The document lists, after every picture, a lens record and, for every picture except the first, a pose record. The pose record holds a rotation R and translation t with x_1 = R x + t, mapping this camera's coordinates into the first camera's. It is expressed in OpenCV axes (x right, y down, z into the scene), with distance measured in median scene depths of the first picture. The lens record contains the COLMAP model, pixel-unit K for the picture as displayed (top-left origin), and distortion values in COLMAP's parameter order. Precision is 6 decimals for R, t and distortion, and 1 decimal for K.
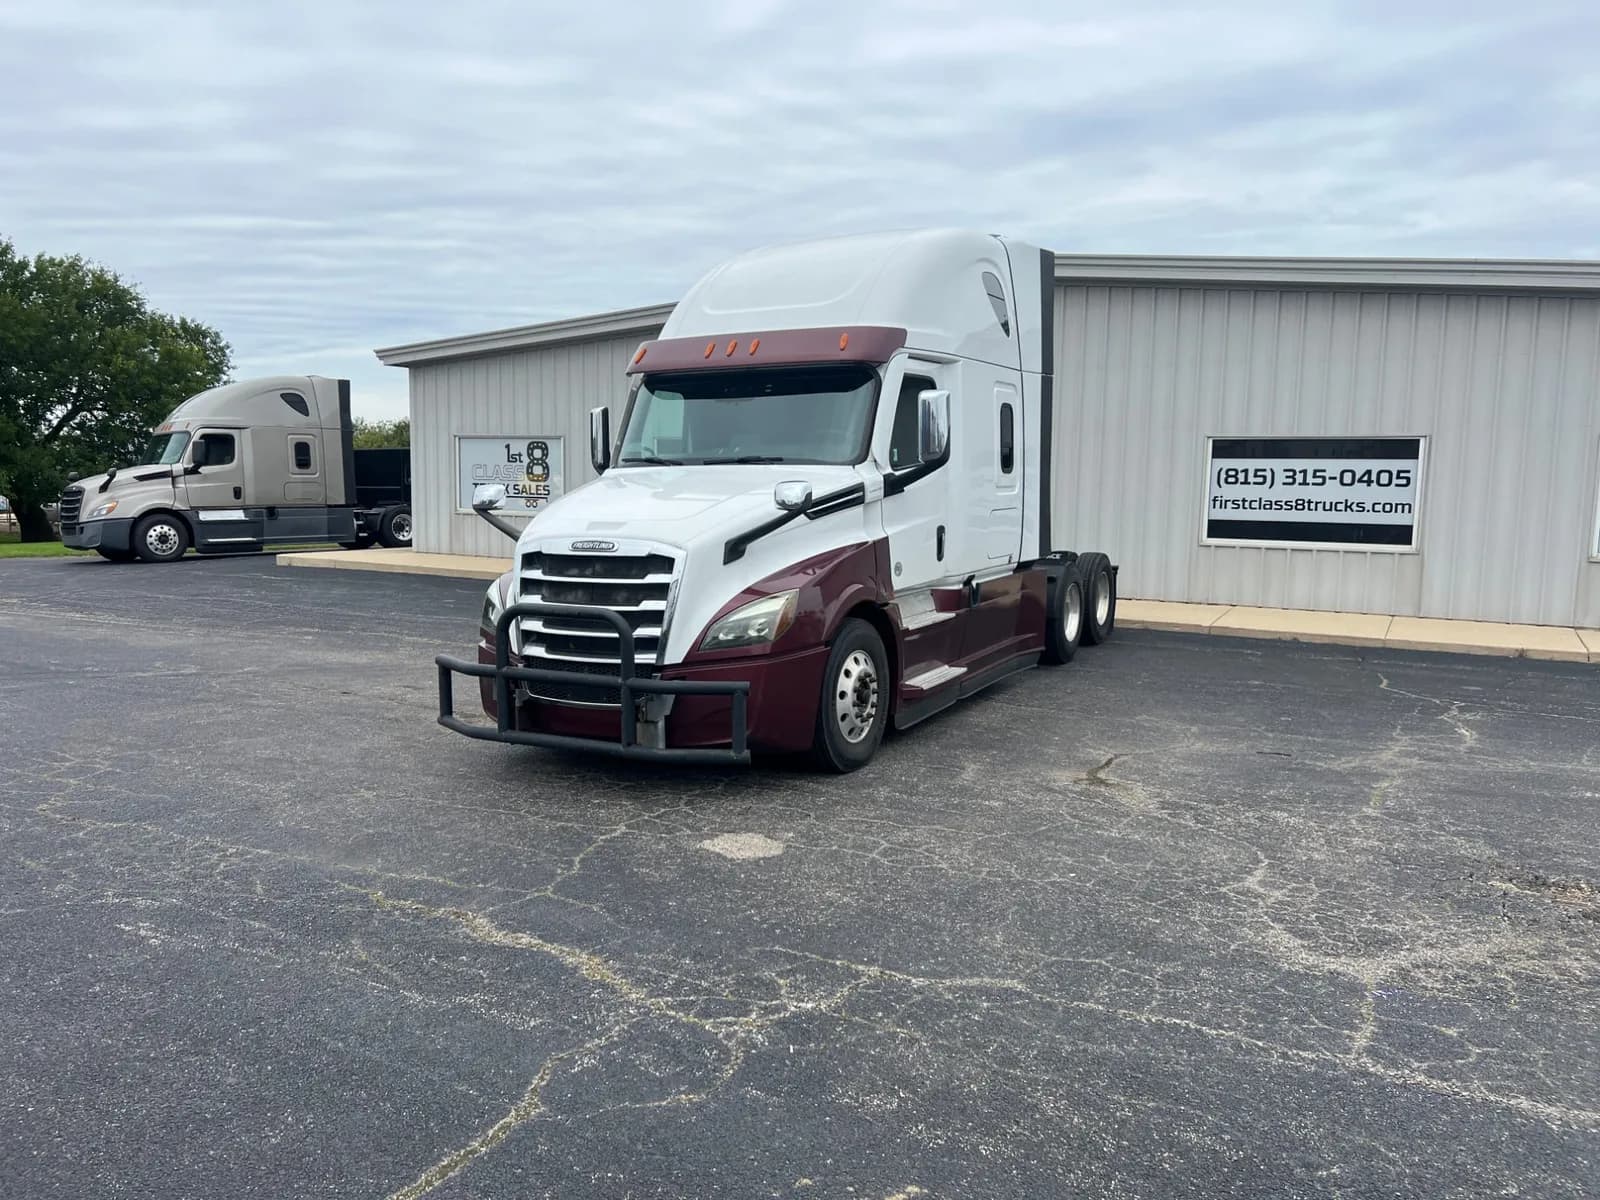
lens RADIAL K [[1219.1, 0, 797.4], [0, 1219.1, 603.9], [0, 0, 1]] dist [0.044783, -0.047352]
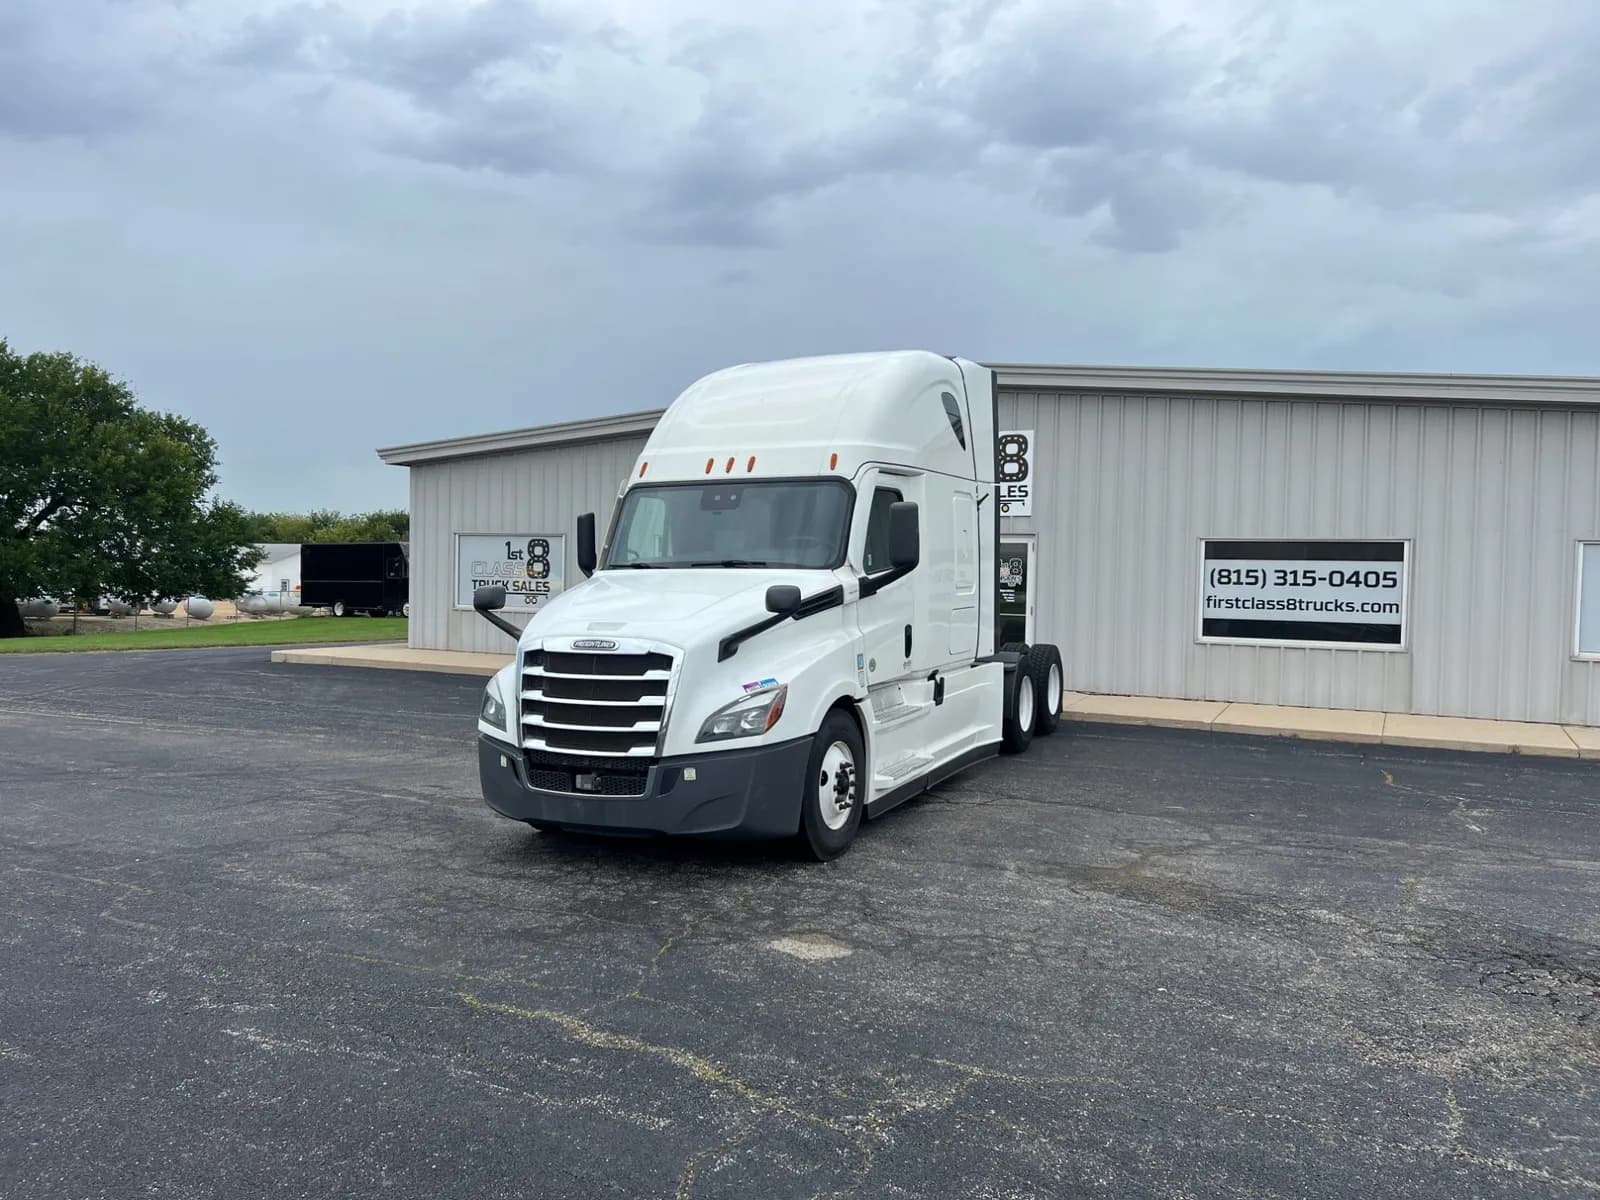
lens RADIAL K [[1219.1, 0, 803.2], [0, 1219.1, 590.9], [0, 0, 1]] dist [0.044783, -0.047352]
pose [[0.999539, 0.001501, 0.030326, -0.033936], [0.001117, 0.996283, -0.086132, -0.003794], [-0.030343, 0.086127, 0.995822, -0.017601]]
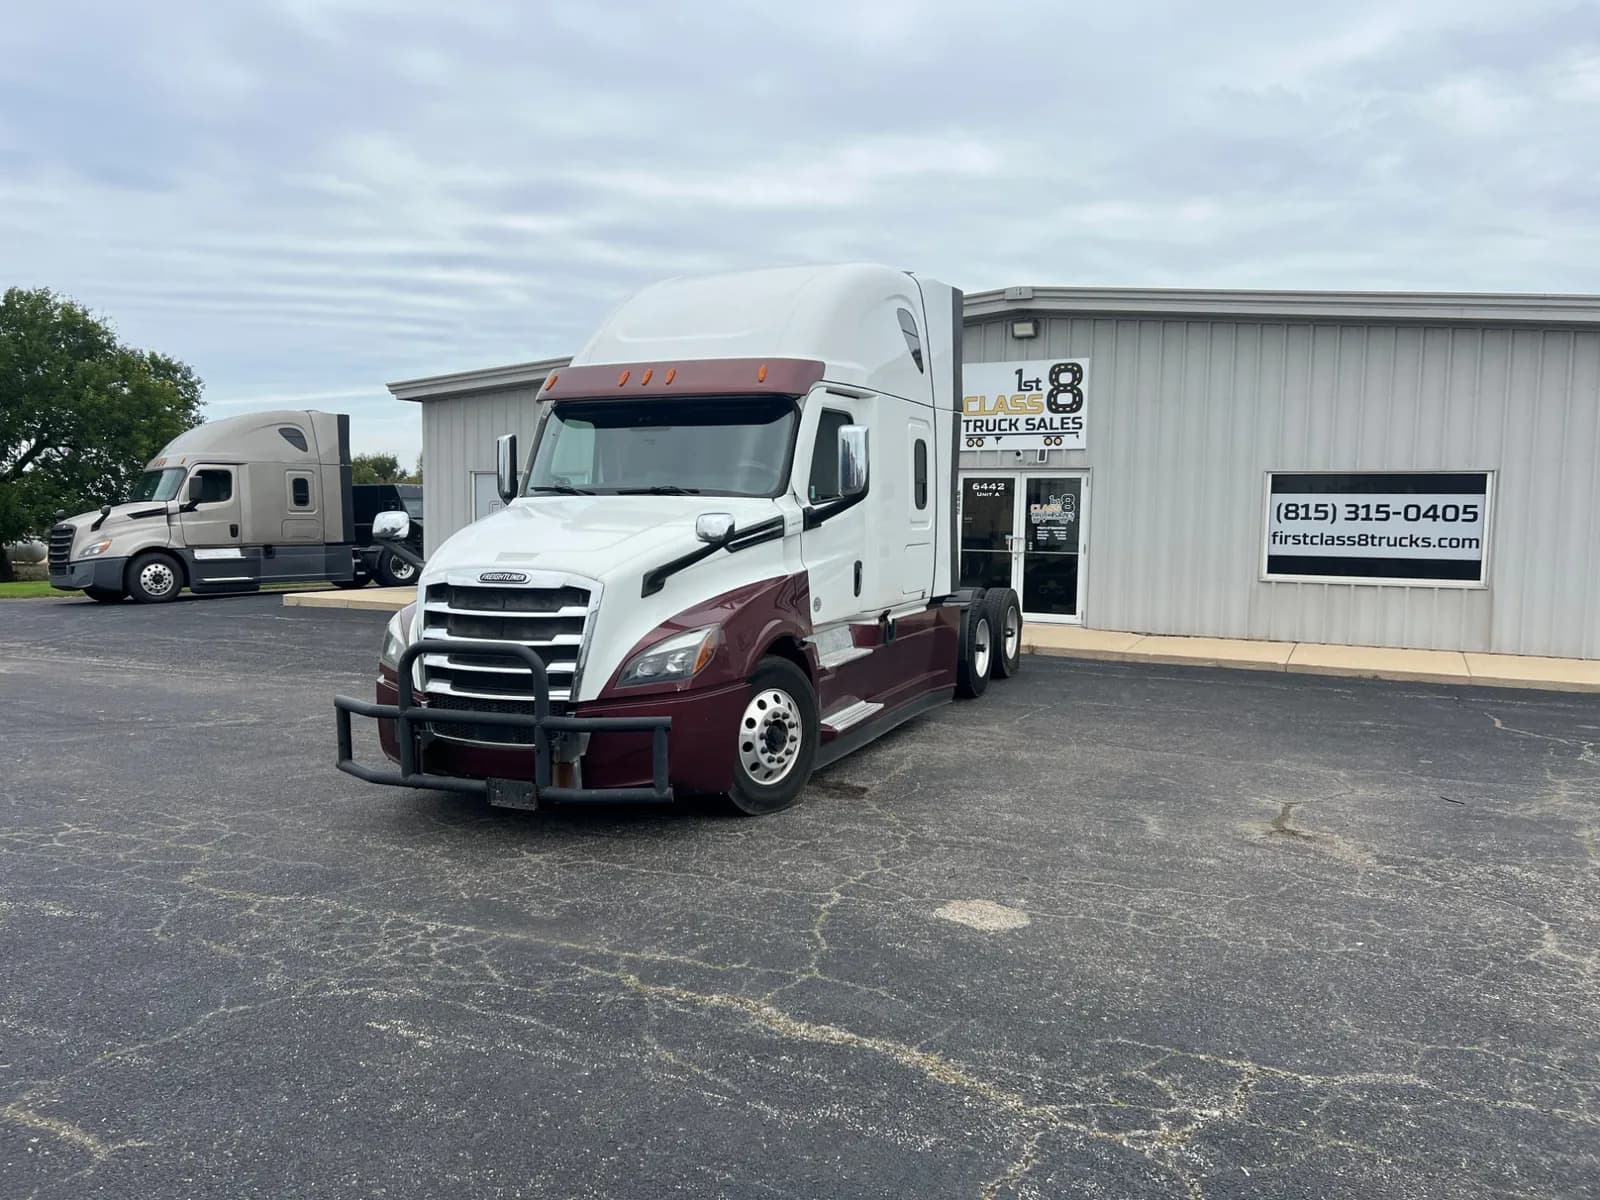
lens RADIAL K [[1219.1, 0, 795.5], [0, 1219.1, 597.2], [0, 0, 1]] dist [0.044783, -0.047352]
pose [[0.999223, -0.004537, 0.039154, -0.089484], [0.005888, 0.999389, -0.034458, -0.003519], [-0.038974, 0.034662, 0.998639, 0.032824]]
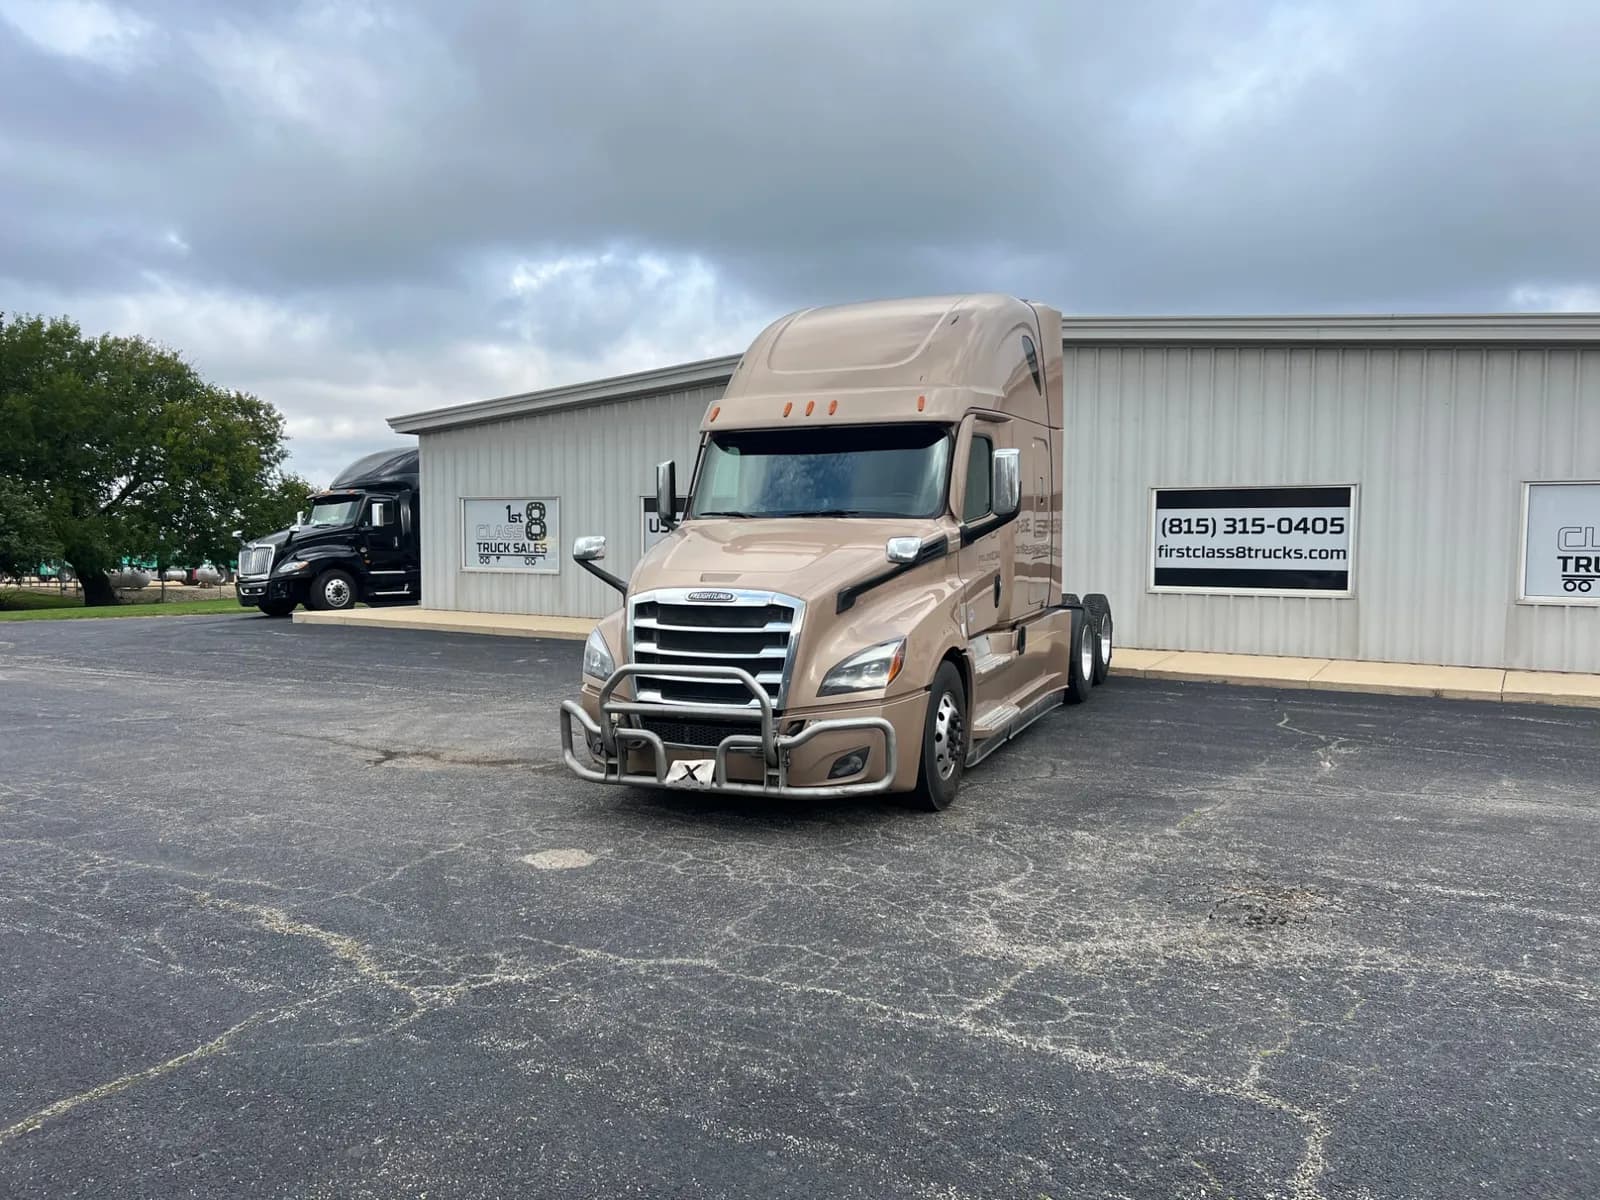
lens RADIAL K [[1219.1, 0, 802.1], [0, 1219.1, 595.3], [0, 0, 1]] dist [0.044783, -0.047352]
pose [[0.998766, -0.010489, -0.048536, 0.094469], [0.007809, 0.998451, -0.055082, 0.009329], [0.049038, 0.054635, 0.997301, -0.044132]]
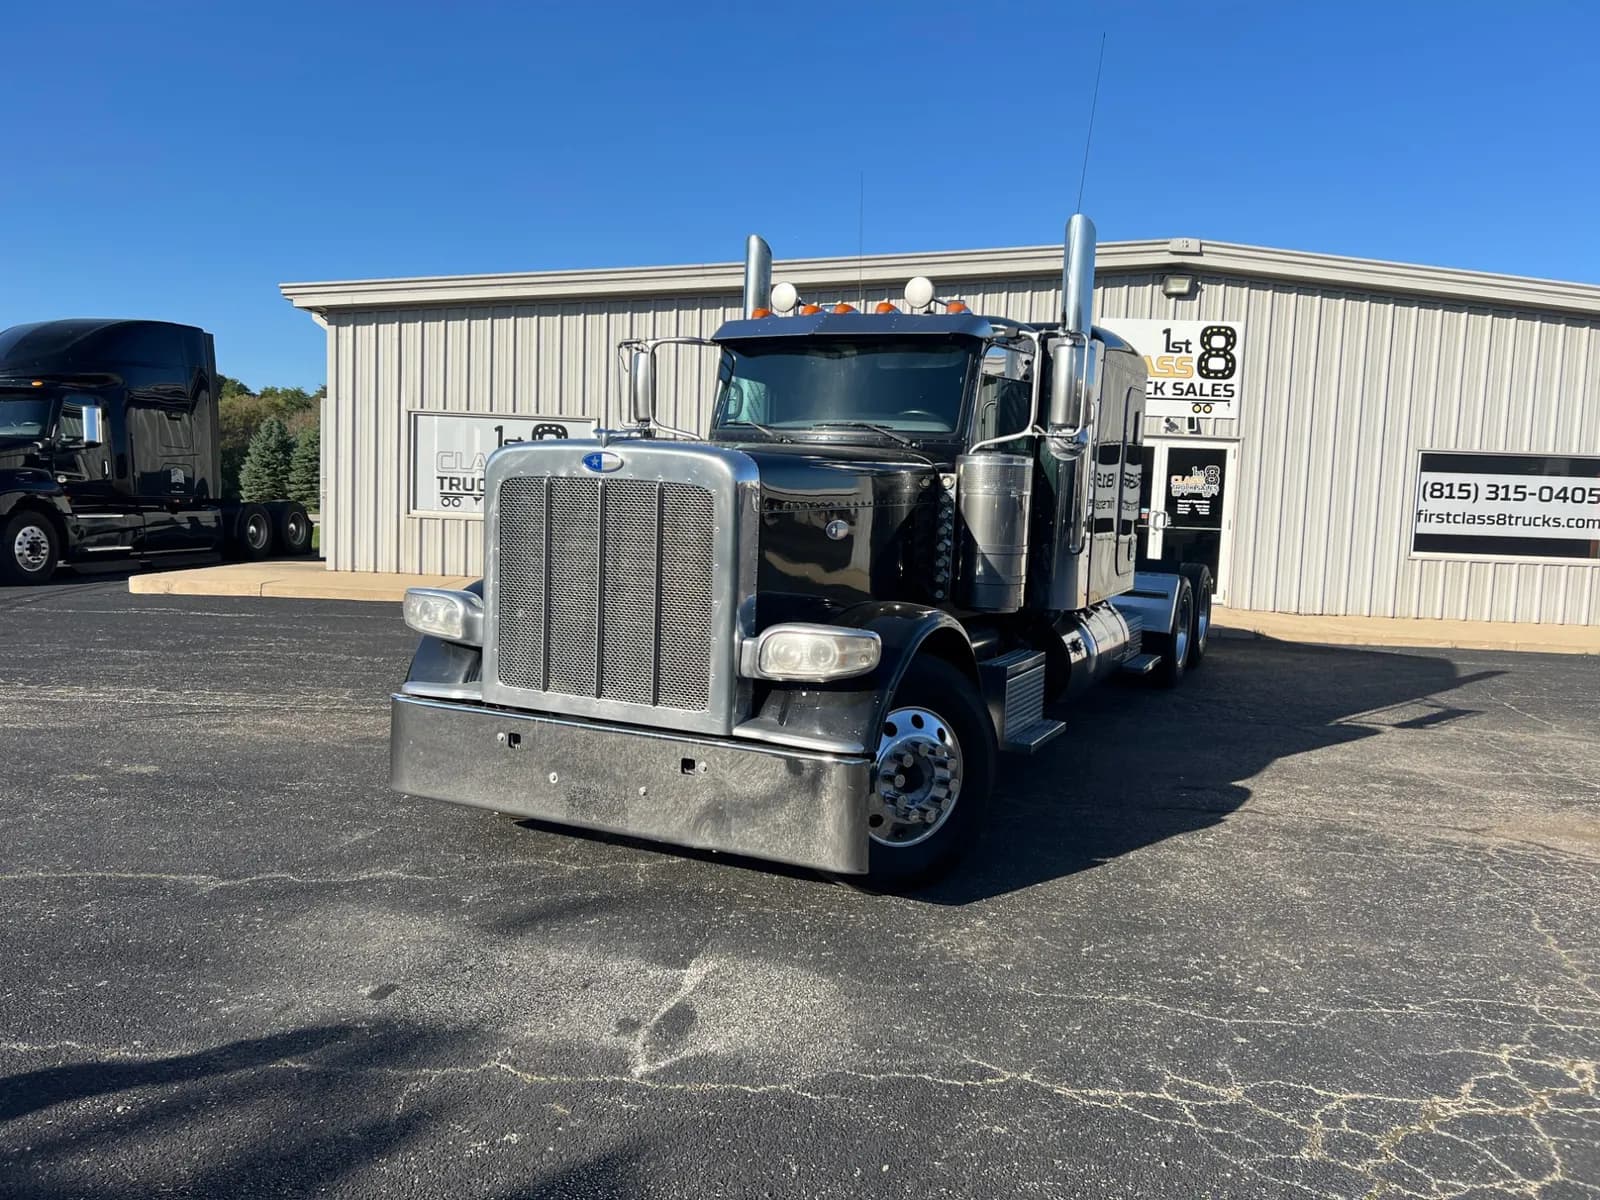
lens RADIAL K [[1219.1, 0, 803.5], [0, 1219.1, 591.2], [0, 0, 1]] dist [0.044783, -0.047352]
pose [[0.895205, -0.018549, 0.445269, -0.587760], [0.023102, 0.999722, -0.004802, -0.030780], [-0.445056, 0.014585, 0.895384, 0.355775]]
